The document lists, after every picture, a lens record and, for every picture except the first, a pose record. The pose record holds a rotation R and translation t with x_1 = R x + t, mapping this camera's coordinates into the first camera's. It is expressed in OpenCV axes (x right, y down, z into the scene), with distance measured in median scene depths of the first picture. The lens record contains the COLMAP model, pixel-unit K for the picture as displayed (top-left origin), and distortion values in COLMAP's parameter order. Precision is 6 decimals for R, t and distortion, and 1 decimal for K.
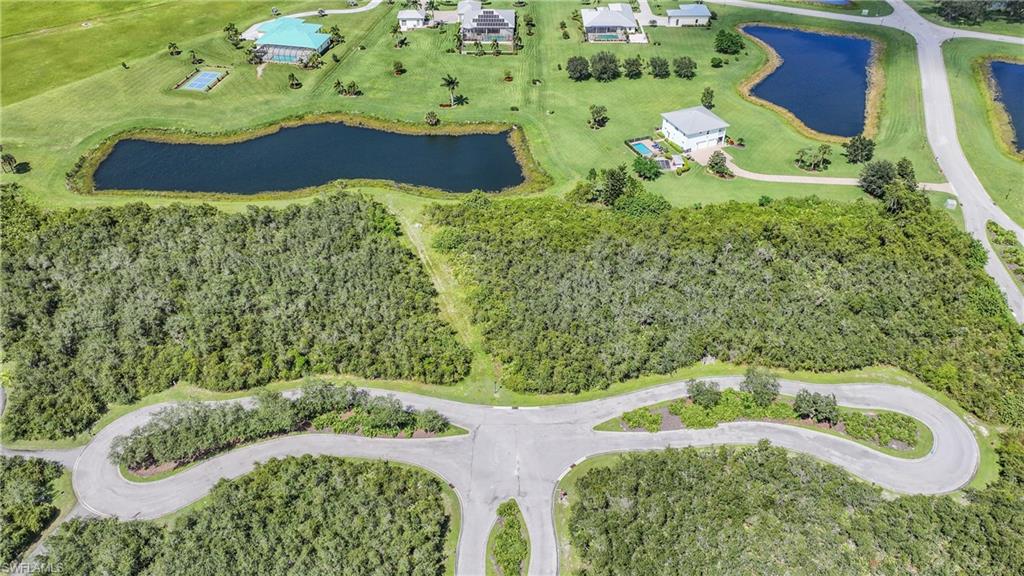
lens RADIAL K [[833.3, 0, 514.1], [0, 833.3, 285.4], [0, 0, 1]] dist [0.005718, -0.004865]
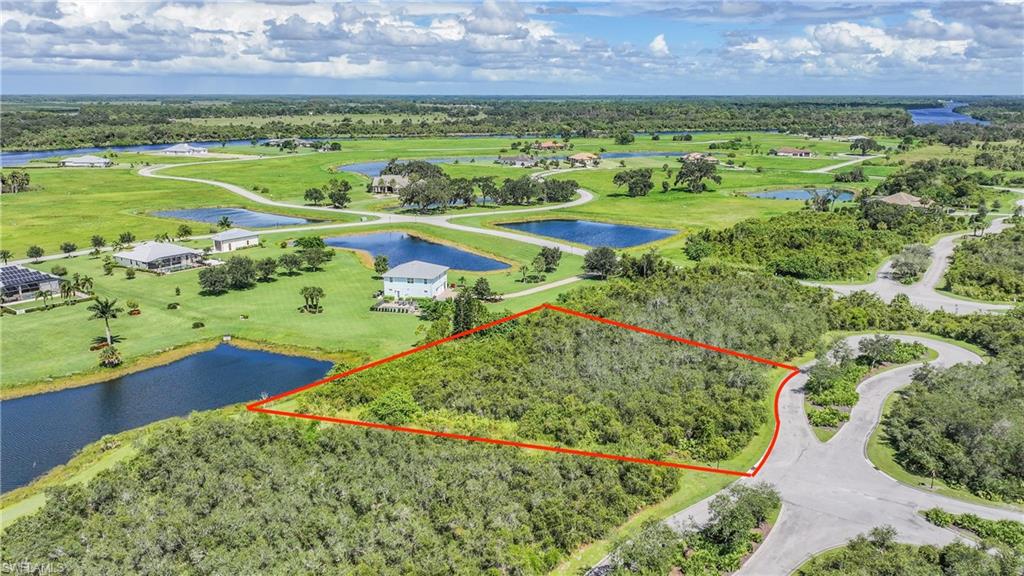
lens RADIAL K [[833.3, 0, 514.1], [0, 833.3, 285.4], [0, 0, 1]] dist [0.005718, -0.004865]
pose [[0.580816, -0.186070, 0.792484, -0.444131], [0.494023, 0.854321, -0.161484, 0.014286], [-0.646988, 0.485298, 0.588126, 0.402862]]
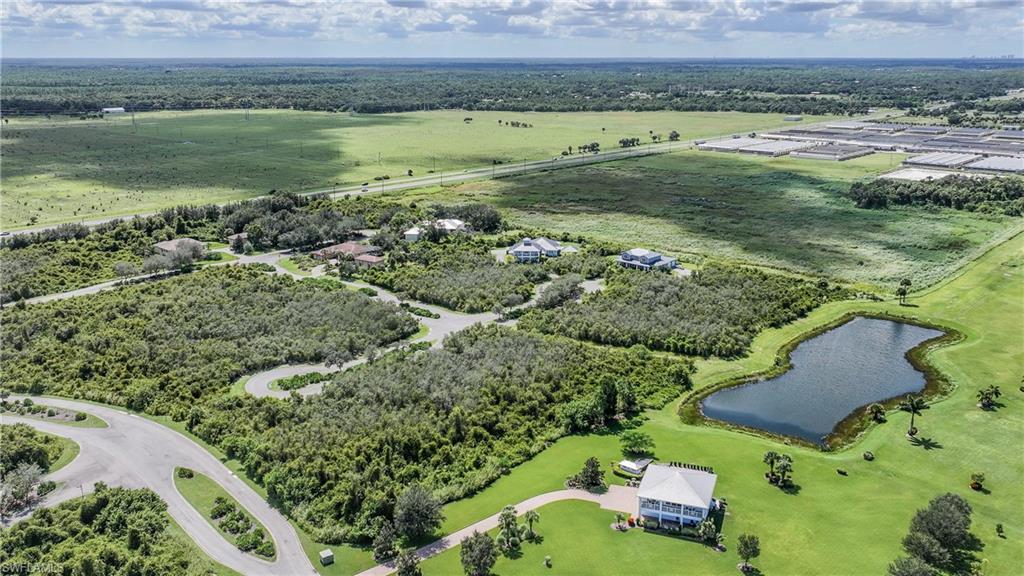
lens RADIAL K [[835.0, 0, 513.1], [0, 835.0, 306.7], [0, 0, 1]] dist [0.000882, 0.000224]
pose [[-0.684303, 0.208563, -0.698736, 0.777410], [-0.443188, 0.641981, 0.625656, -0.678221], [0.579063, 0.737809, -0.346877, 1.053107]]
